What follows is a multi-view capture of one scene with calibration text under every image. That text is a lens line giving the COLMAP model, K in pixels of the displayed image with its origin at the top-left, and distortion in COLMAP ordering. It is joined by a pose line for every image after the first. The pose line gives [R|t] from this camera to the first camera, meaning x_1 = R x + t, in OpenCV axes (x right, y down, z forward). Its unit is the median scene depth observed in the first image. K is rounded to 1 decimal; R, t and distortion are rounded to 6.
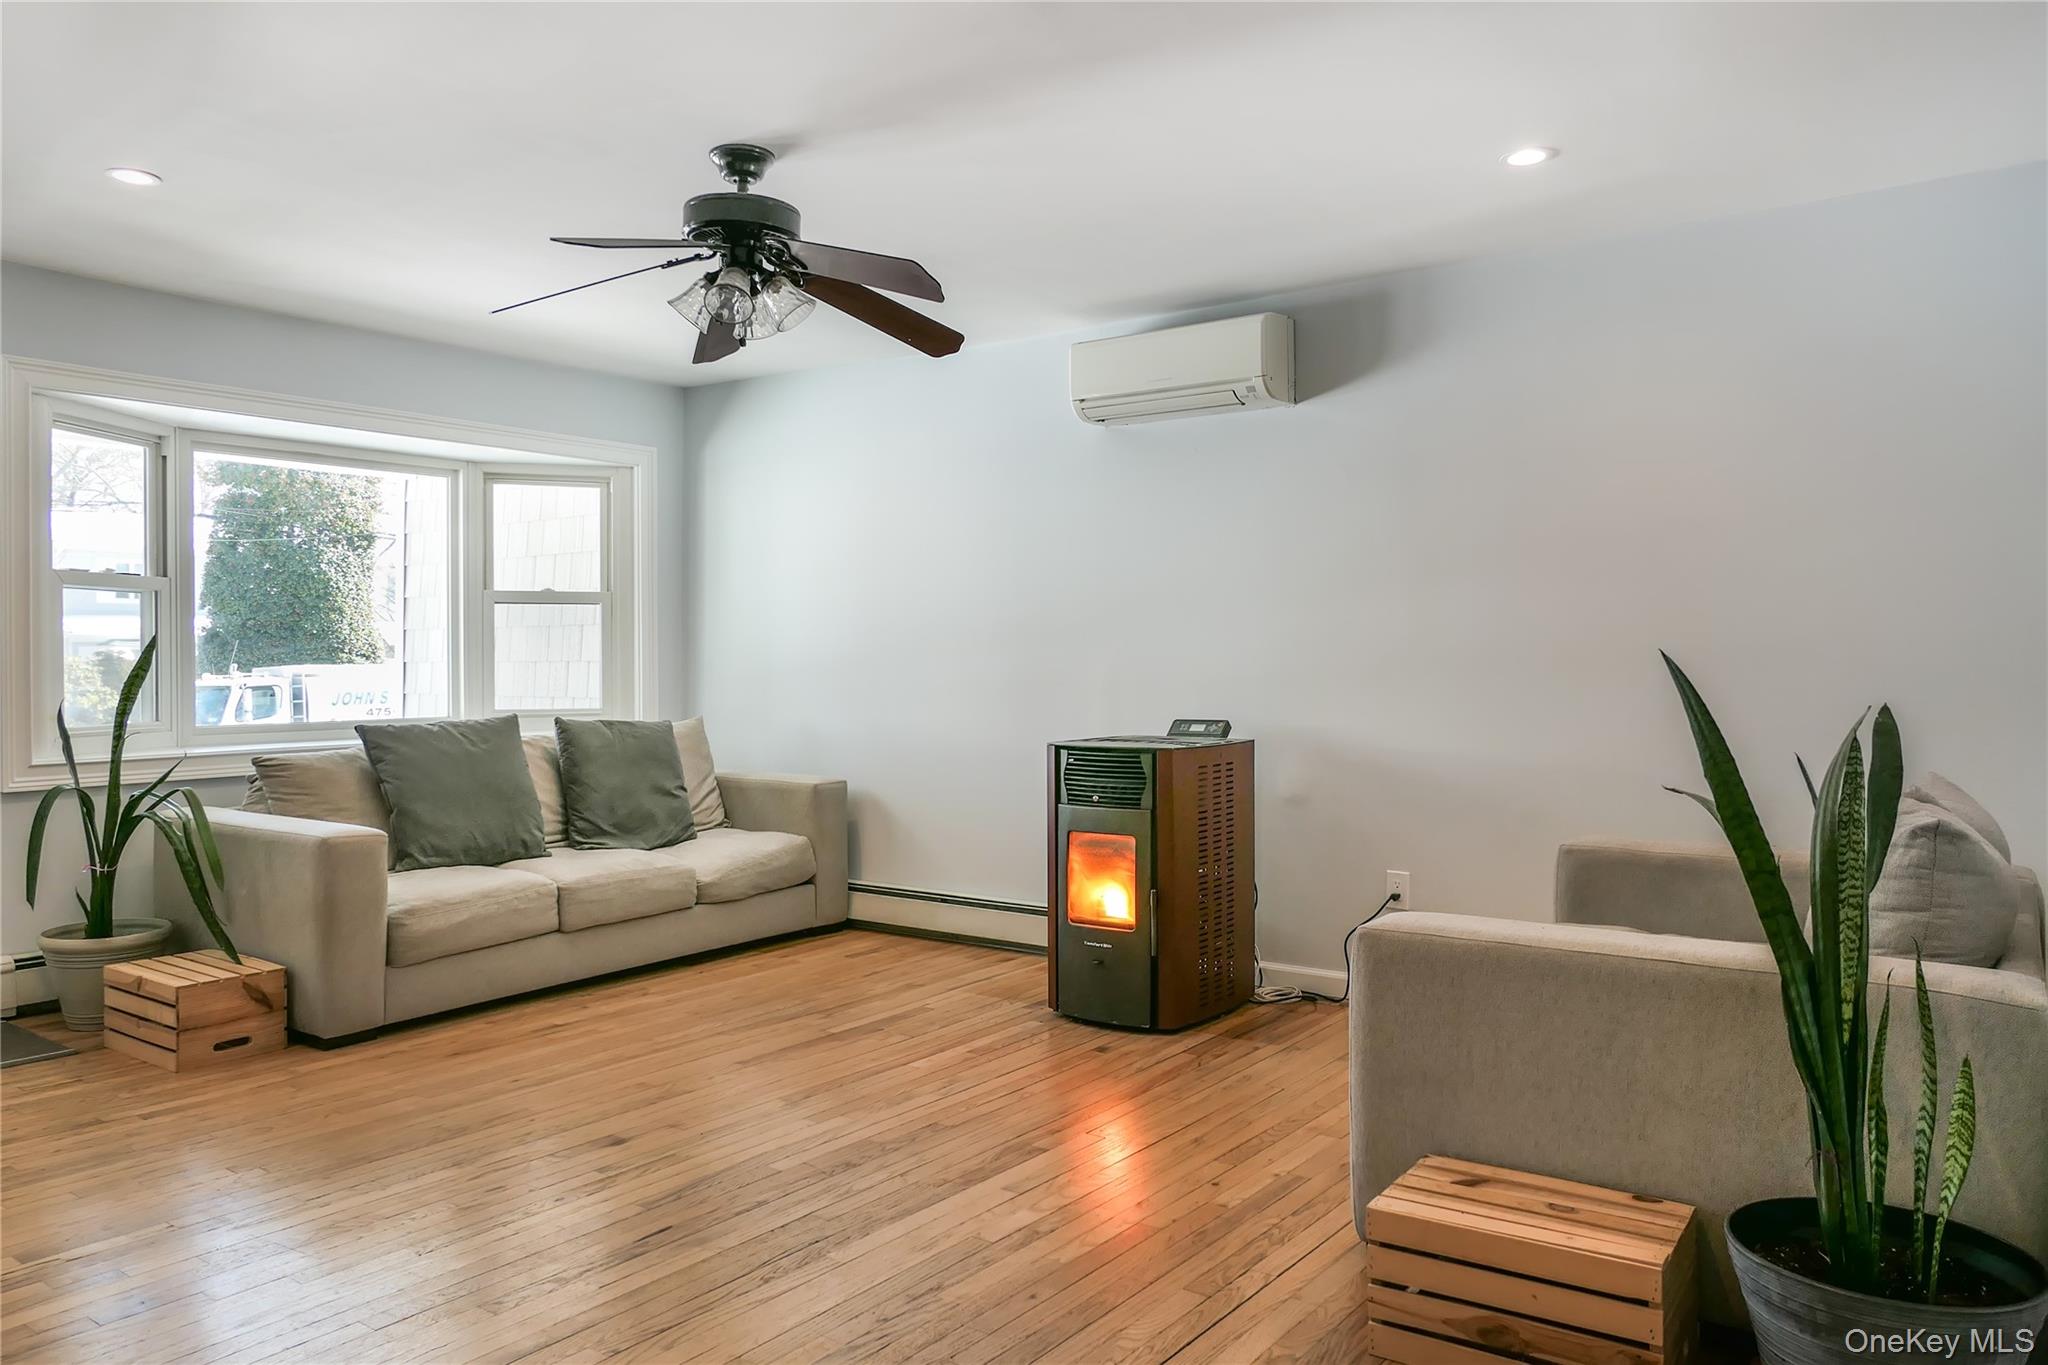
lens RADIAL K [[1452.3, 0, 1029.5], [0, 1452.3, 671.4], [0, 0, 1]] dist [-0.040974, 0.001964]
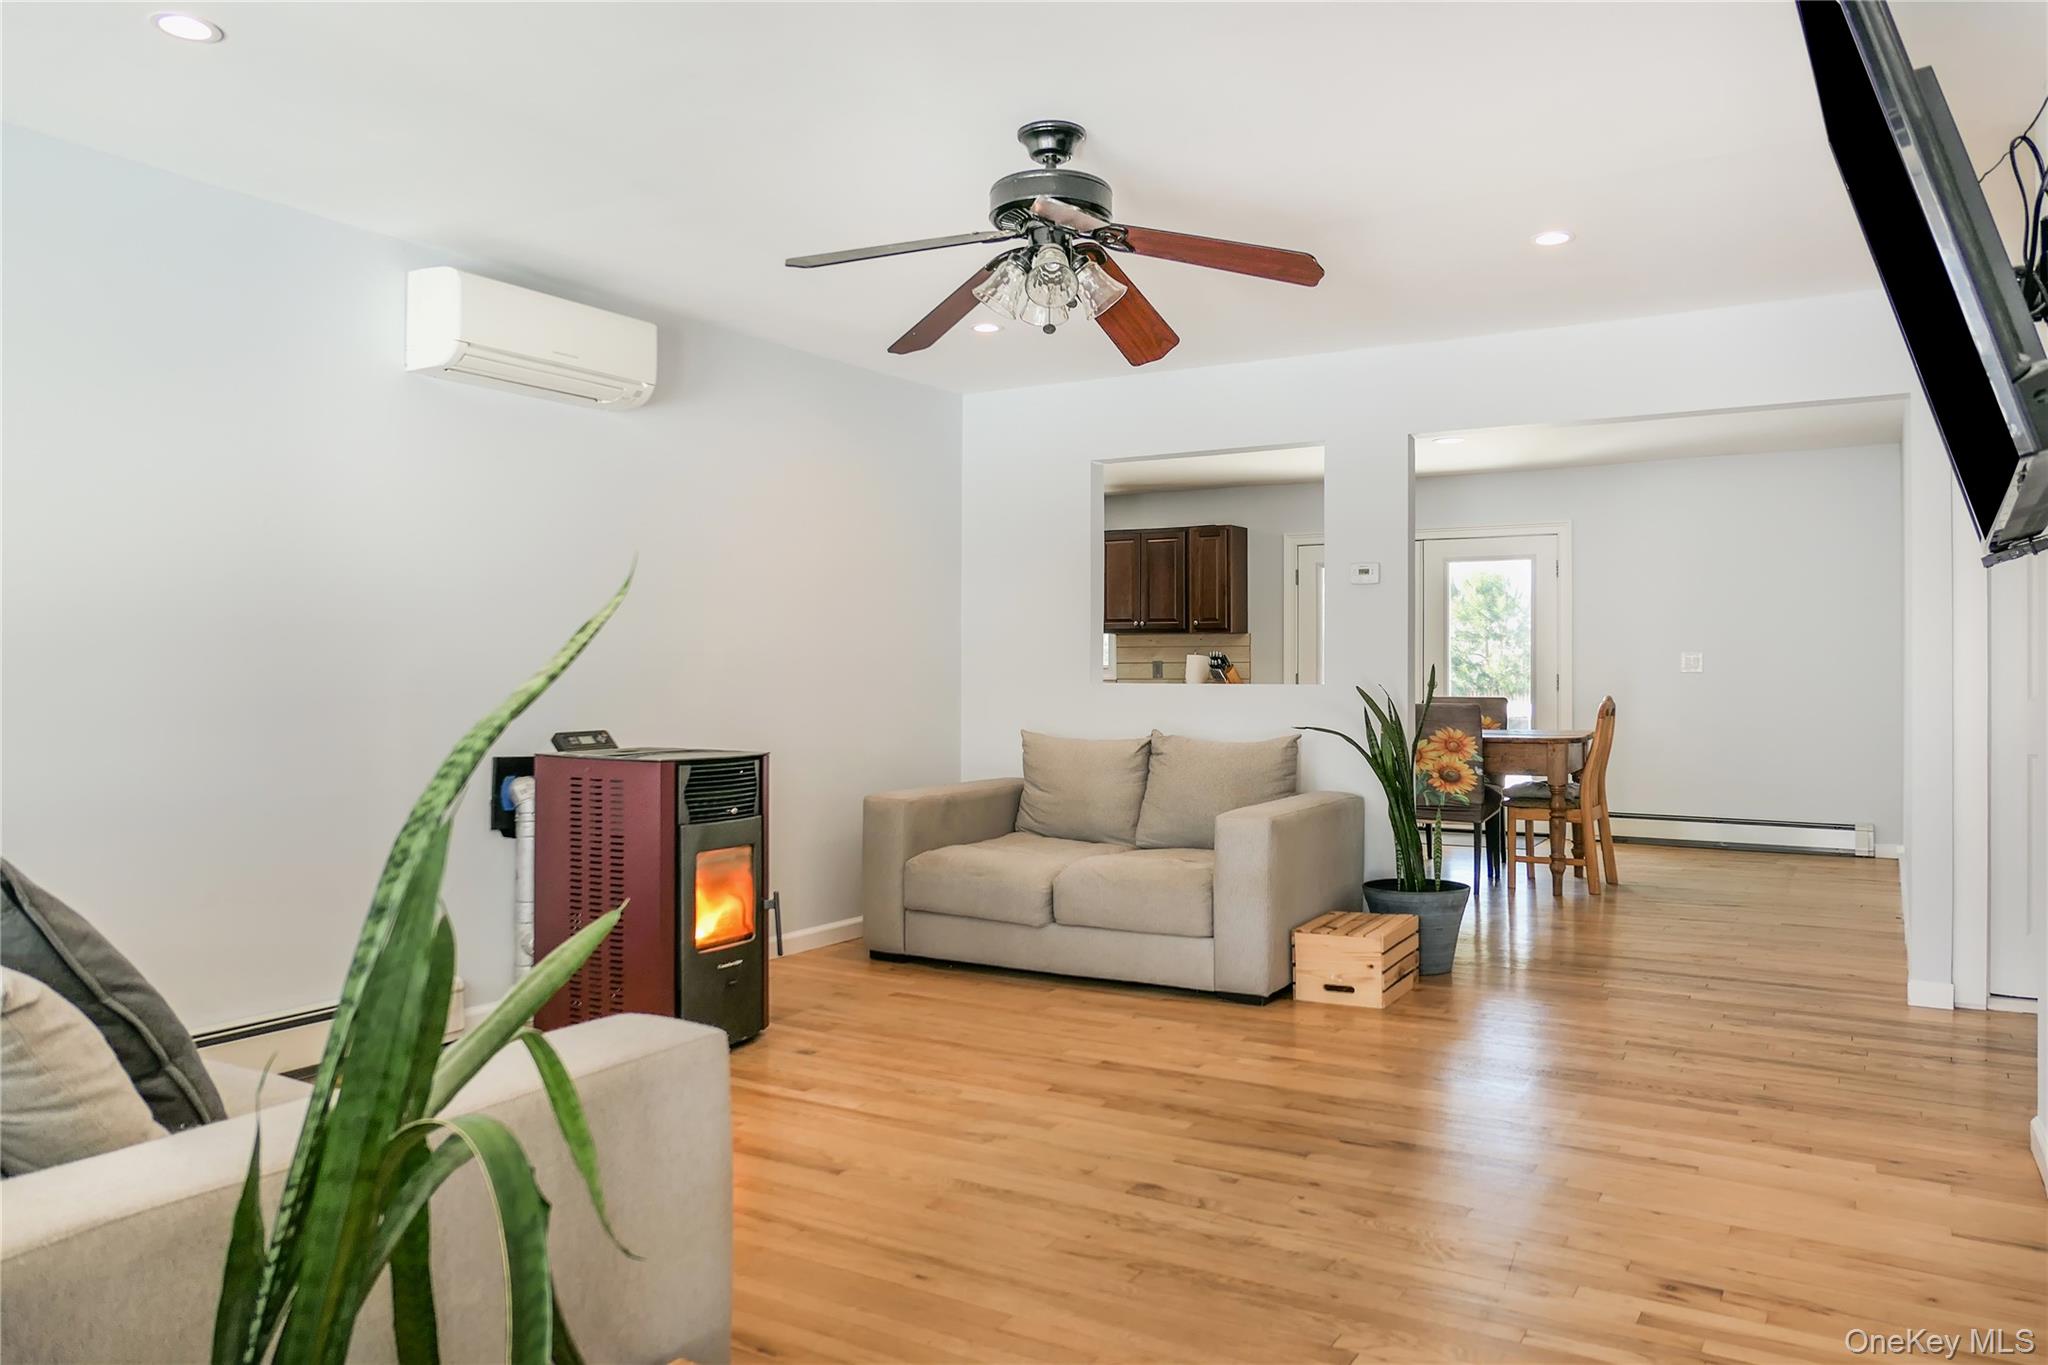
lens RADIAL K [[1452.3, 0, 1023.1], [0, 1452.3, 677.7], [0, 0, 1]] dist [-0.040974, 0.001964]
pose [[-0.102265, -0.000015, 0.994757, -0.933655], [0.002662, 0.999996, 0.000289, -0.000638], [-0.994754, 0.002678, -0.102265, 0.913396]]
